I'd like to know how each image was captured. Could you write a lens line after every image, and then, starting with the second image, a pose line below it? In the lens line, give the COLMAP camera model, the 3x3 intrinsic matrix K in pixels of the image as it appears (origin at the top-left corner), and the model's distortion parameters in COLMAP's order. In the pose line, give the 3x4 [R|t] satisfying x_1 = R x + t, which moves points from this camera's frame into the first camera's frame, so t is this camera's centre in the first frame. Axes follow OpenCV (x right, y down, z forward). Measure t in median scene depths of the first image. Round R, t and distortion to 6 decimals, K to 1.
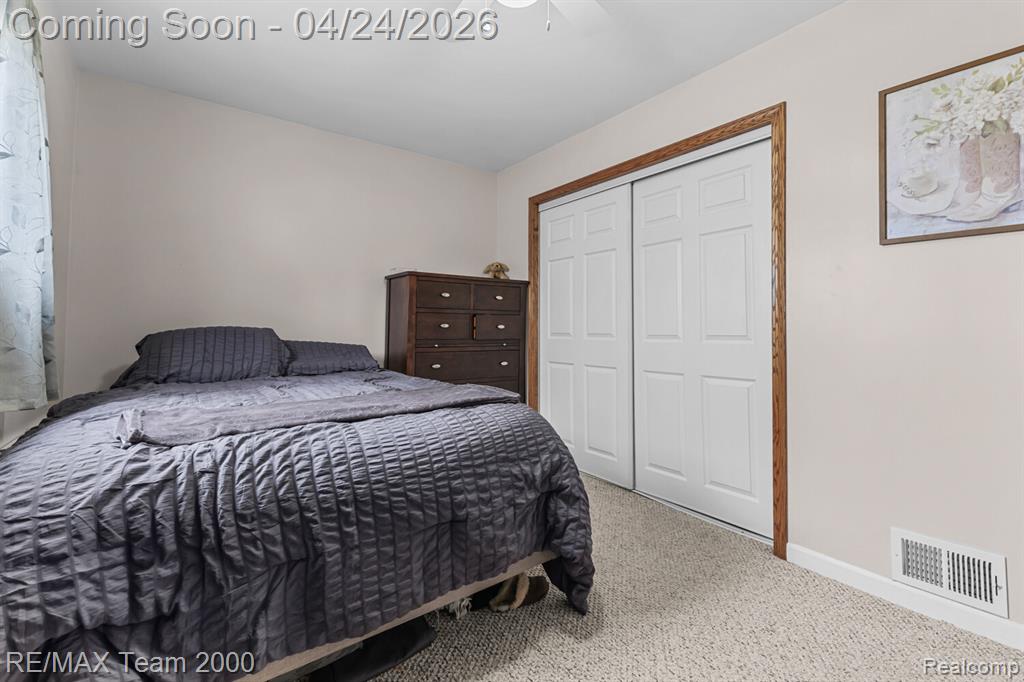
lens RADIAL K [[448.3, 0, 514.7], [0, 448.3, 308.4], [0, 0, 1]] dist [0.011203, -0.002816]
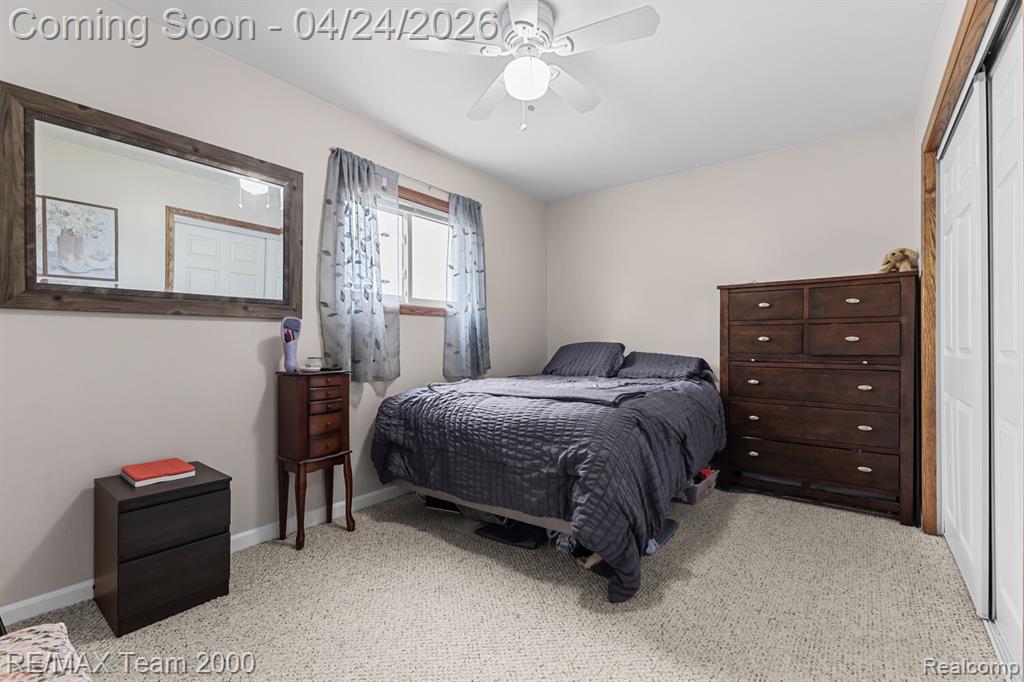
lens RADIAL K [[448.3, 0, 512.8], [0, 448.3, 341.7], [0, 0, 1]] dist [0.011203, -0.002816]
pose [[0.290723, -0.006555, -0.956785, 1.291423], [0.048195, 0.998807, 0.007801, 0.029433], [0.955593, -0.048380, 0.290693, 0.547602]]
